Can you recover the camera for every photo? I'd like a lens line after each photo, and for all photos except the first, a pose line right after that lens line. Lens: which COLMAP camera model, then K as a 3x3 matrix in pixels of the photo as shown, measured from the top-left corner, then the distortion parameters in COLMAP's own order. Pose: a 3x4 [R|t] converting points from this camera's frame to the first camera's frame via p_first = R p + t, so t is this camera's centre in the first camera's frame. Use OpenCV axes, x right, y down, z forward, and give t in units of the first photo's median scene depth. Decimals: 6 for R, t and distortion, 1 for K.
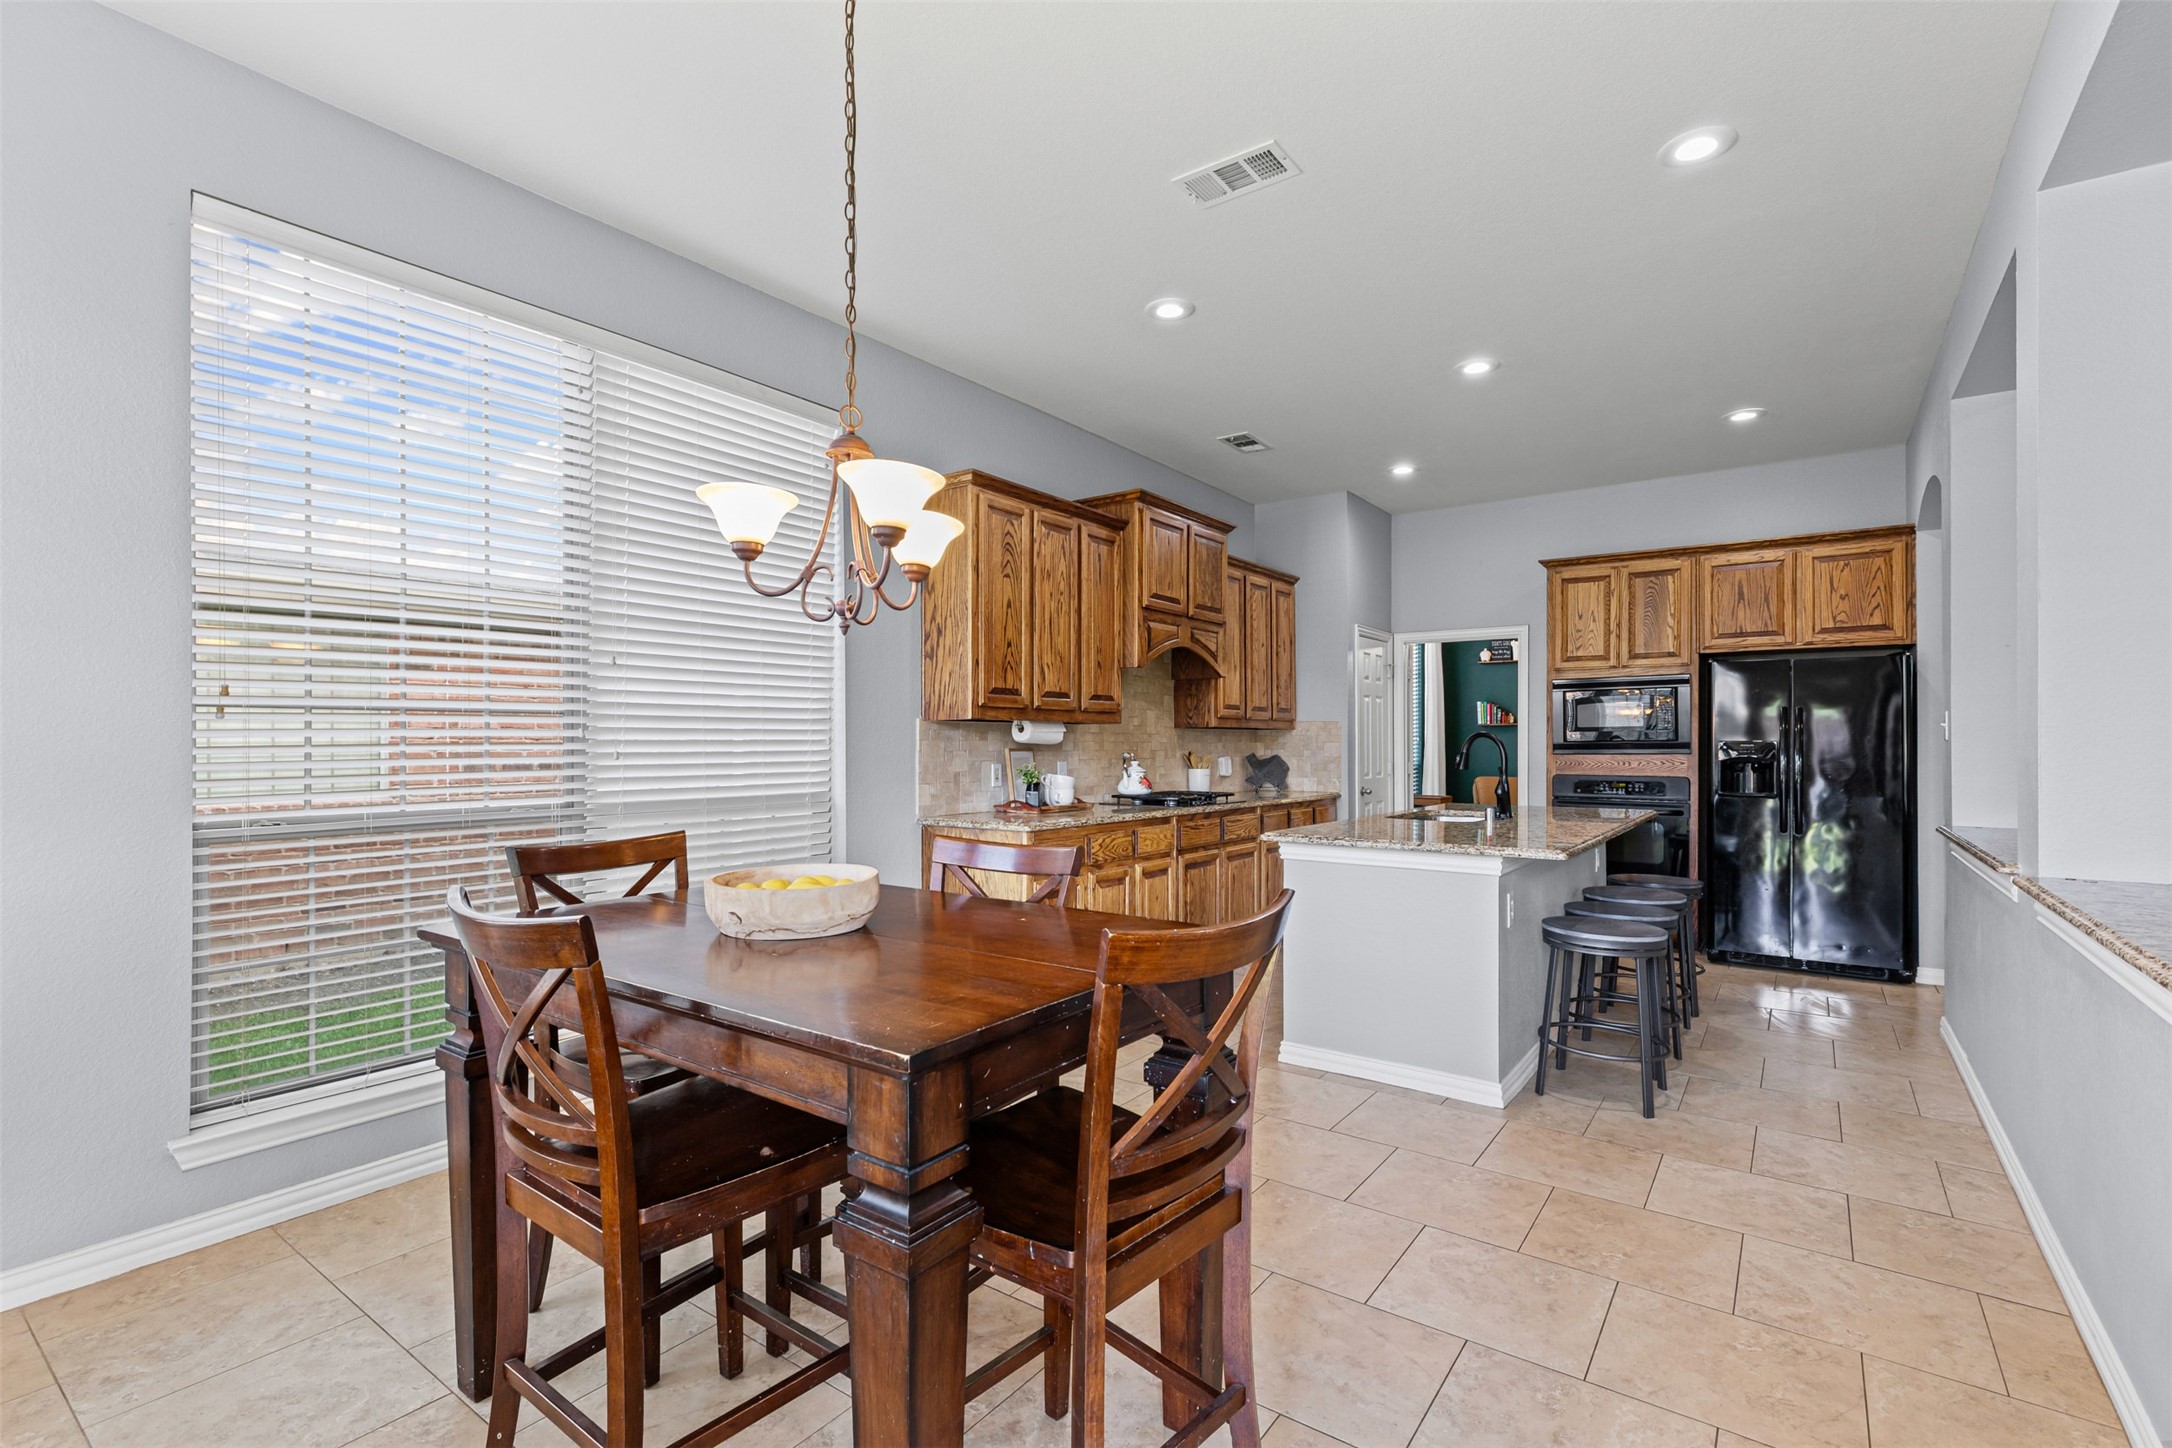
lens RADIAL K [[981.0, 0, 1074.2], [0, 981.0, 743.4], [0, 0, 1]] dist [0.007141, -0.002506]
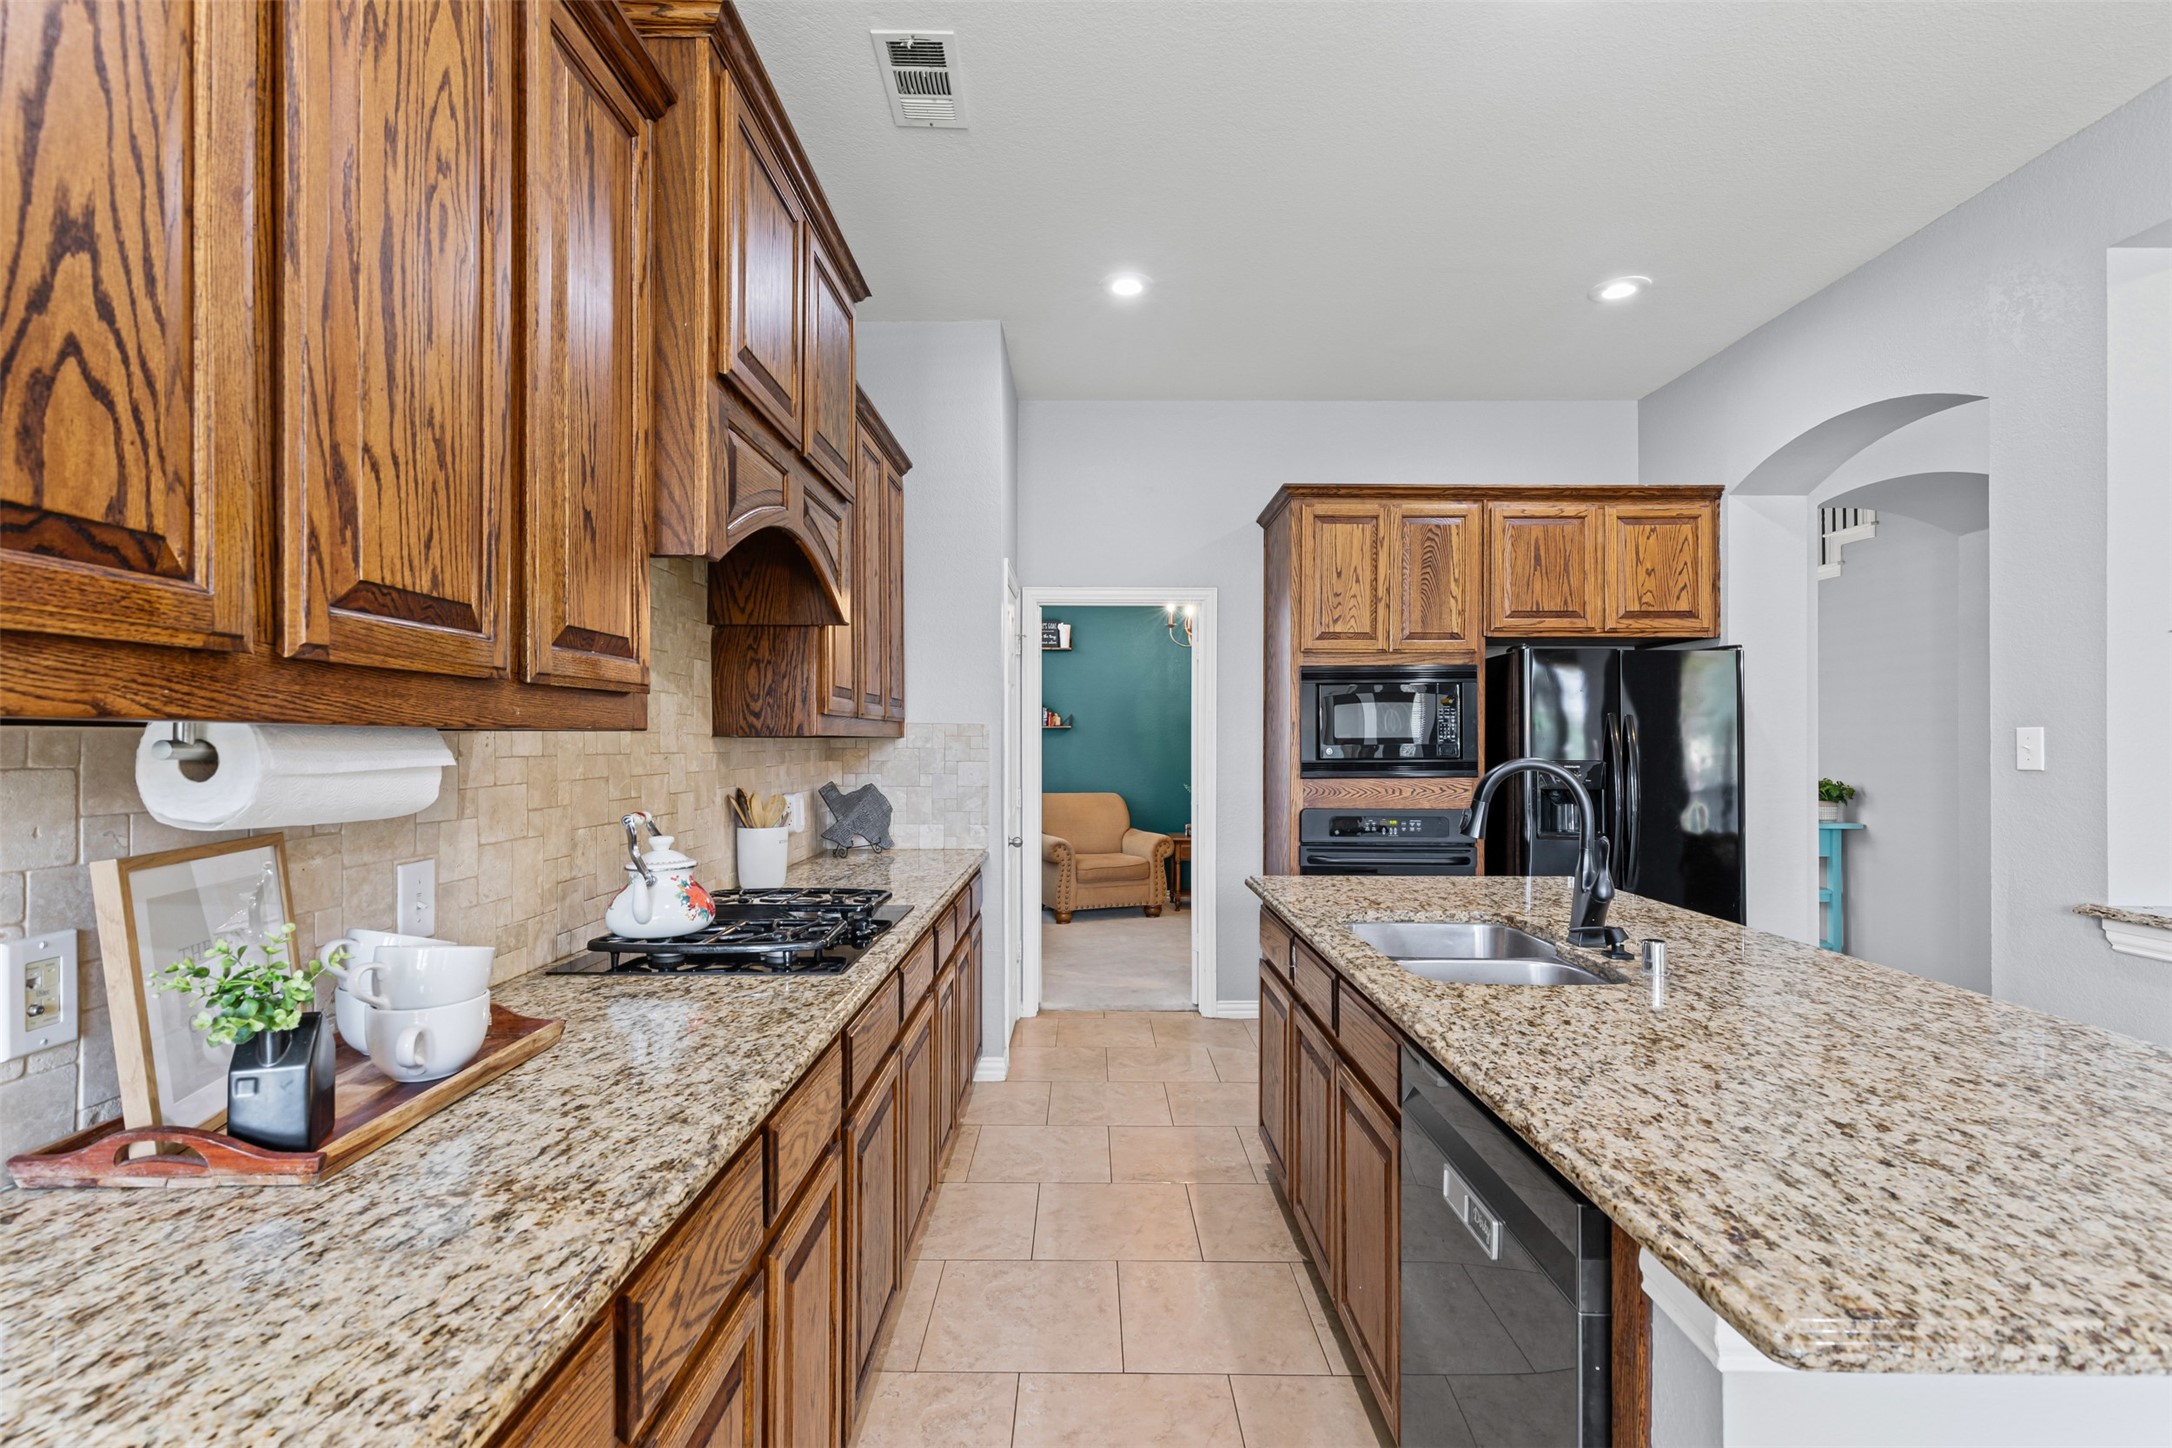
lens RADIAL K [[981.0, 0, 1089.3], [0, 981.0, 737.5], [0, 0, 1]] dist [0.007141, -0.002506]
pose [[0.803144, 0.003287, 0.595776, -0.024802], [-0.001920, 0.999994, -0.002929, -0.016675], [-0.595782, 0.001208, 0.803145, 0.638635]]
